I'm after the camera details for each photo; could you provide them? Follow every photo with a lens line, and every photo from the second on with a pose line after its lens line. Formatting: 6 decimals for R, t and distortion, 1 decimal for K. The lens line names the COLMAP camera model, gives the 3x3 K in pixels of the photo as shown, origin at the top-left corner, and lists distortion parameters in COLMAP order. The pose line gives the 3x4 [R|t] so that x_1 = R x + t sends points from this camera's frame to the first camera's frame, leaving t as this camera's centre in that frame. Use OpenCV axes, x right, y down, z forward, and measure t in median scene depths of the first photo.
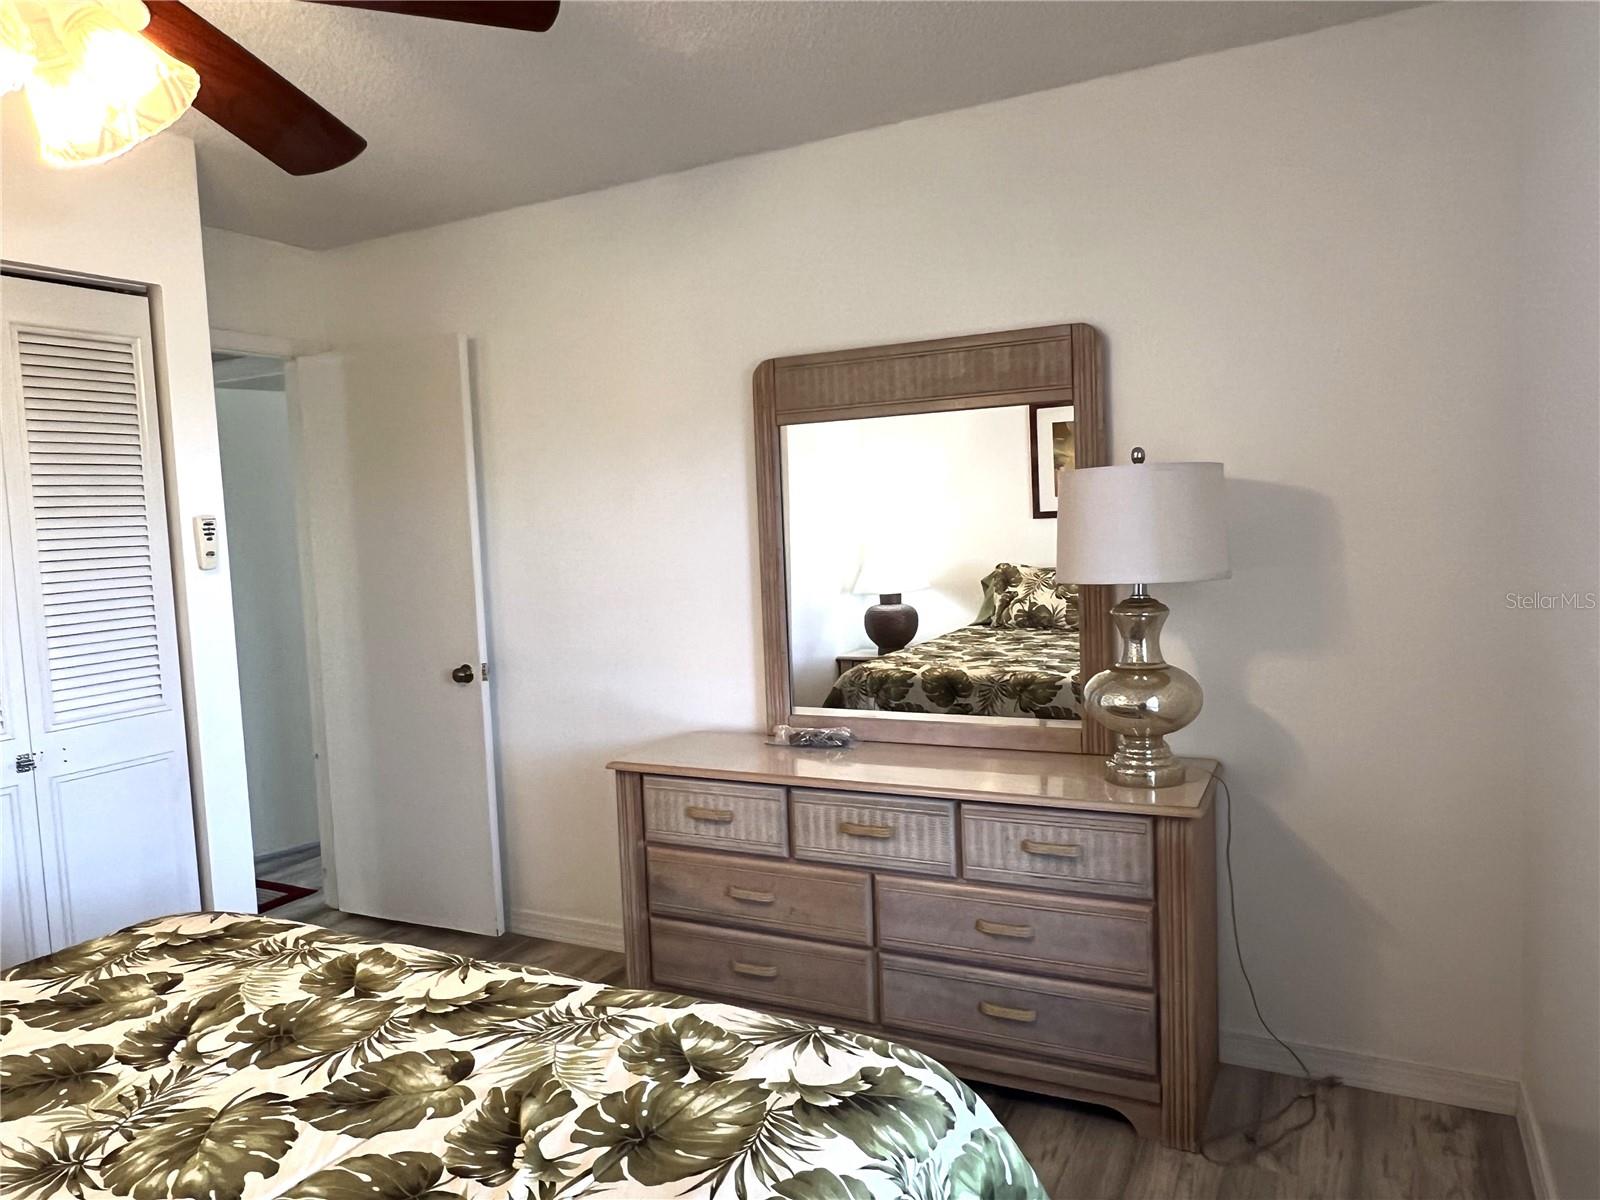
lens RADIAL K [[1111.1, 0, 782.1], [0, 1111.1, 593.0], [0, 0, 1]] dist [-0.007531, -0.003576]
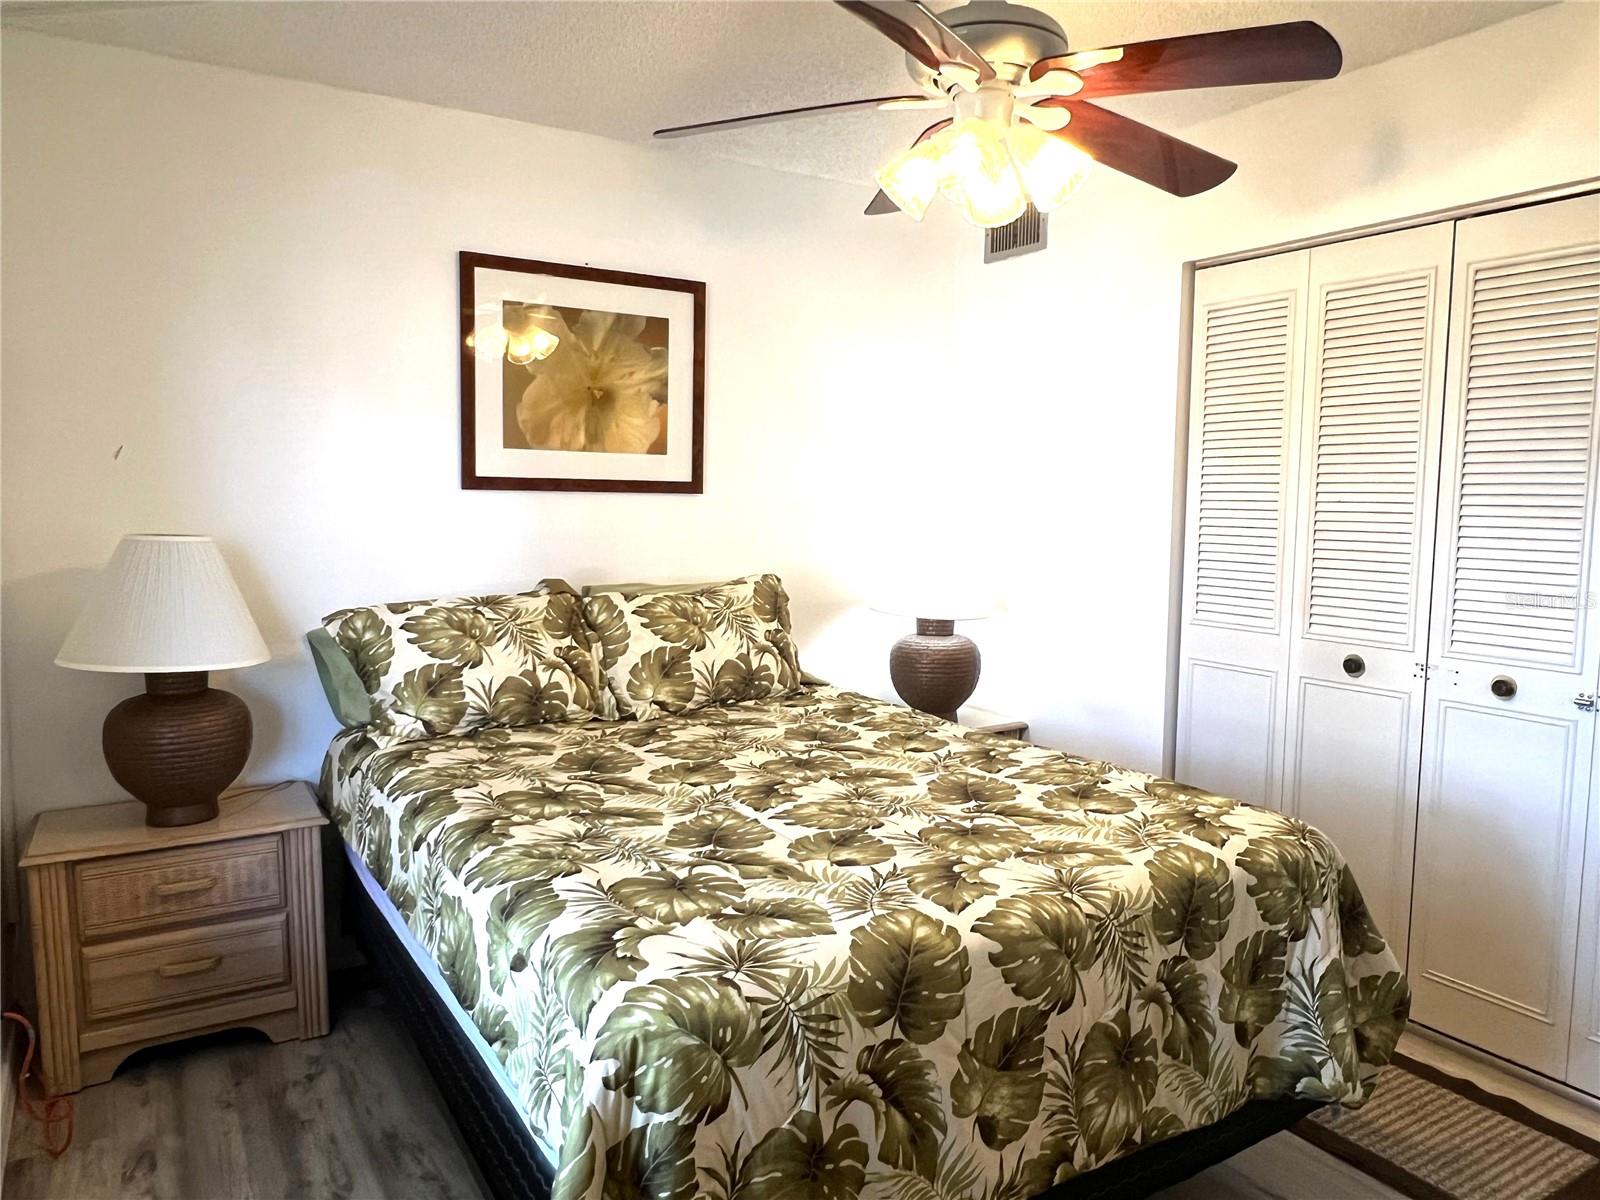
lens RADIAL K [[1109.7, 0, 800.0], [0, 1109.7, 600.0], [0, 0, 1]] dist [0.003173, -0.000976]
pose [[-0.503425, 0.127467, -0.854585, 0.484544], [-0.044964, 0.983853, 0.173236, -0.071231], [0.862868, 0.125637, -0.489565, 0.874484]]
